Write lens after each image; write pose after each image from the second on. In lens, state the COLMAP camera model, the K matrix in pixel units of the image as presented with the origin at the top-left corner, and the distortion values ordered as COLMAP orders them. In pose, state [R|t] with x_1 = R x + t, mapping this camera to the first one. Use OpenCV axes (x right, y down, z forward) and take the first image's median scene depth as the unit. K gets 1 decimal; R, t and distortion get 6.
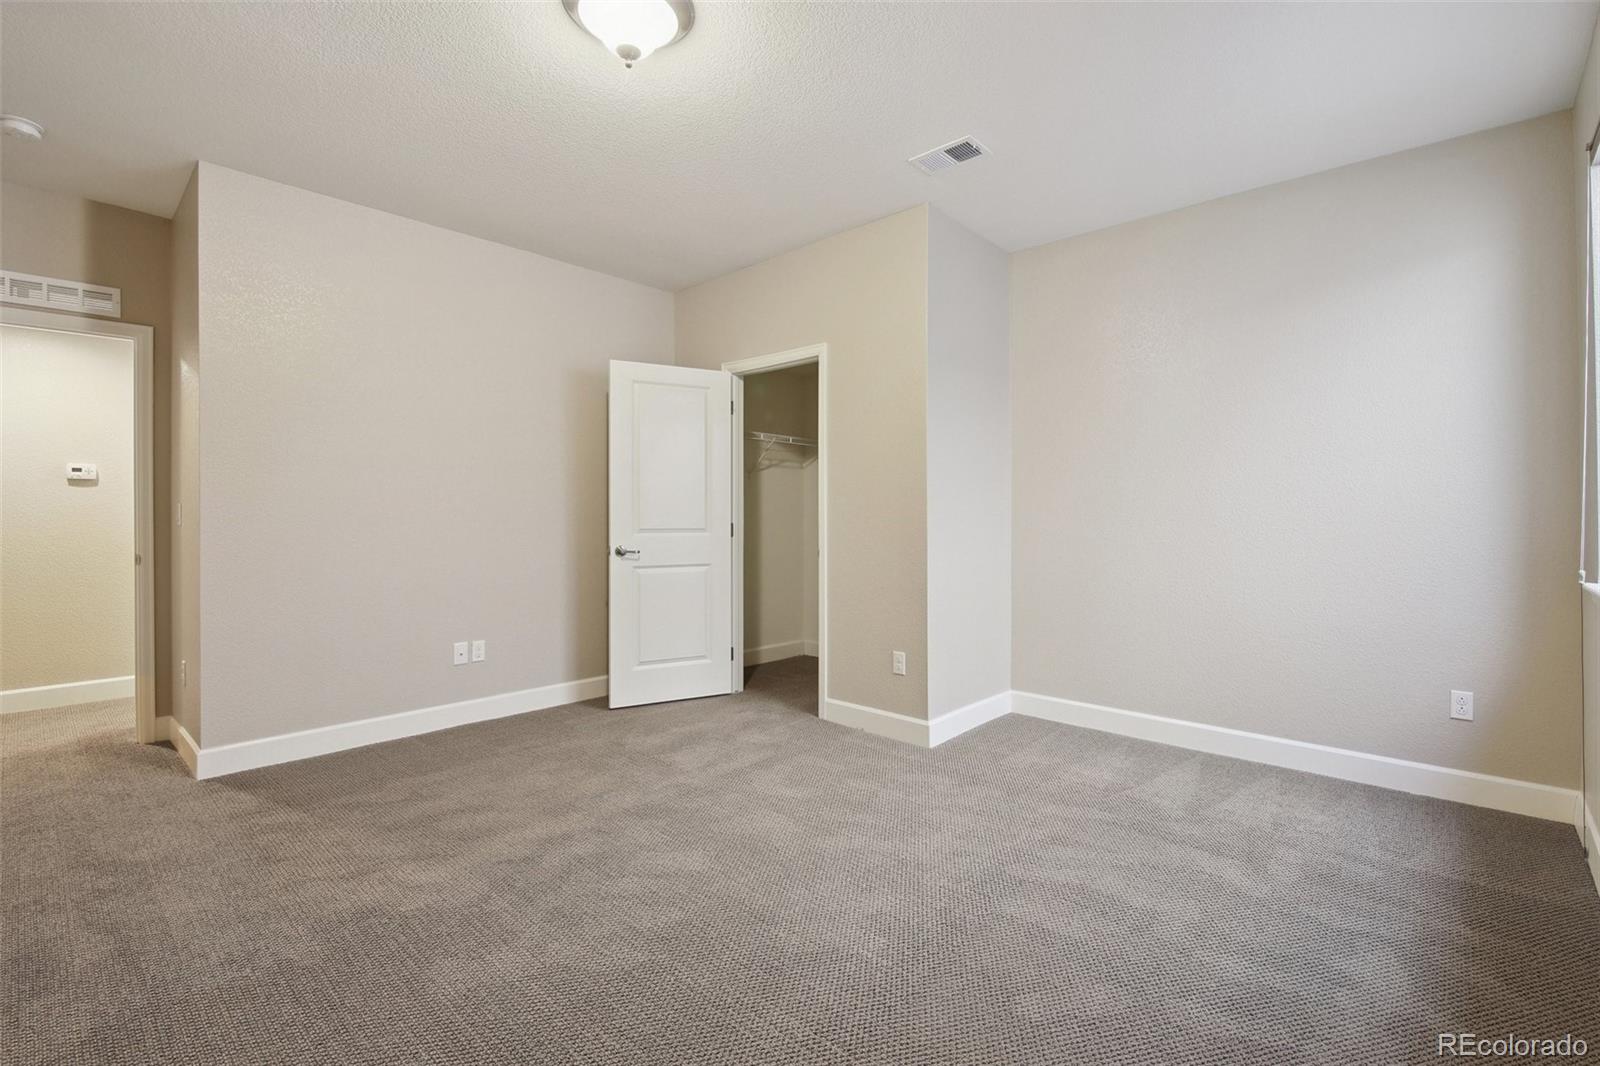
lens RADIAL K [[704.2, 0, 797.9], [0, 704.2, 522.9], [0, 0, 1]] dist [0.002565, -0.007858]
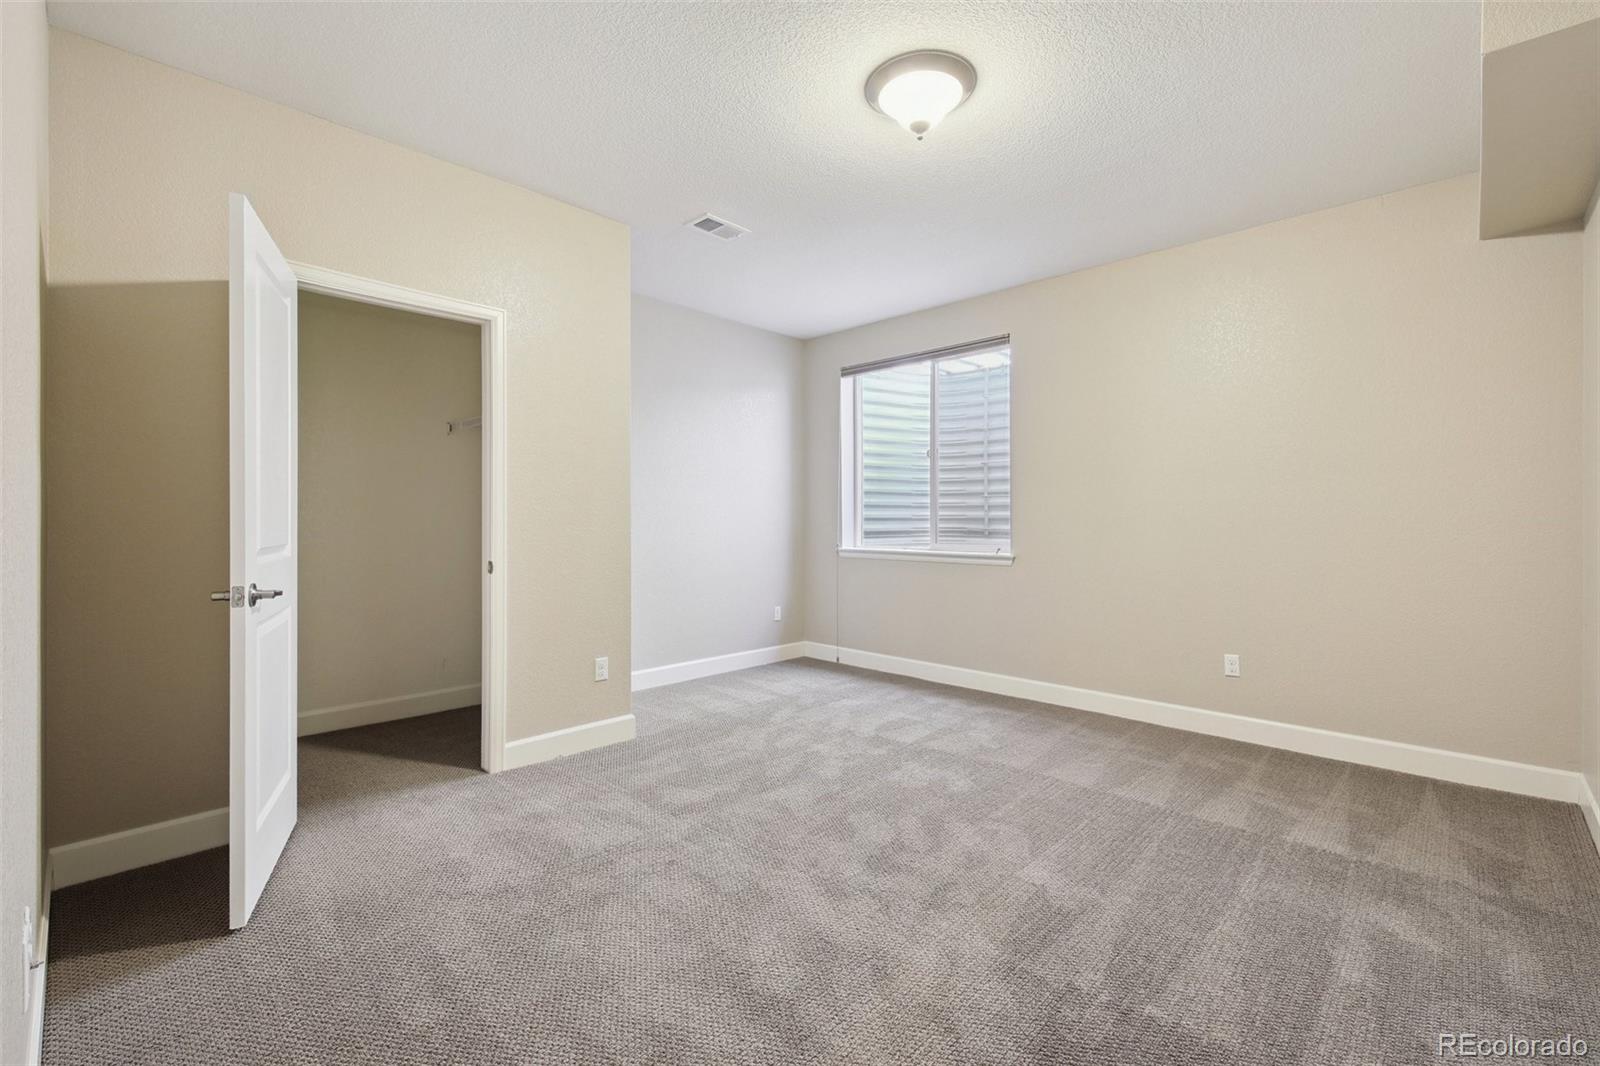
lens RADIAL K [[704.2, 0, 797.9], [0, 704.2, 522.9], [0, 0, 1]] dist [0.002565, -0.007858]
pose [[0.014642, -0.003382, 0.999887, -0.969987], [0.010918, 0.999935, 0.003222, -0.007720], [-0.999833, 0.010869, 0.014678, 0.812859]]
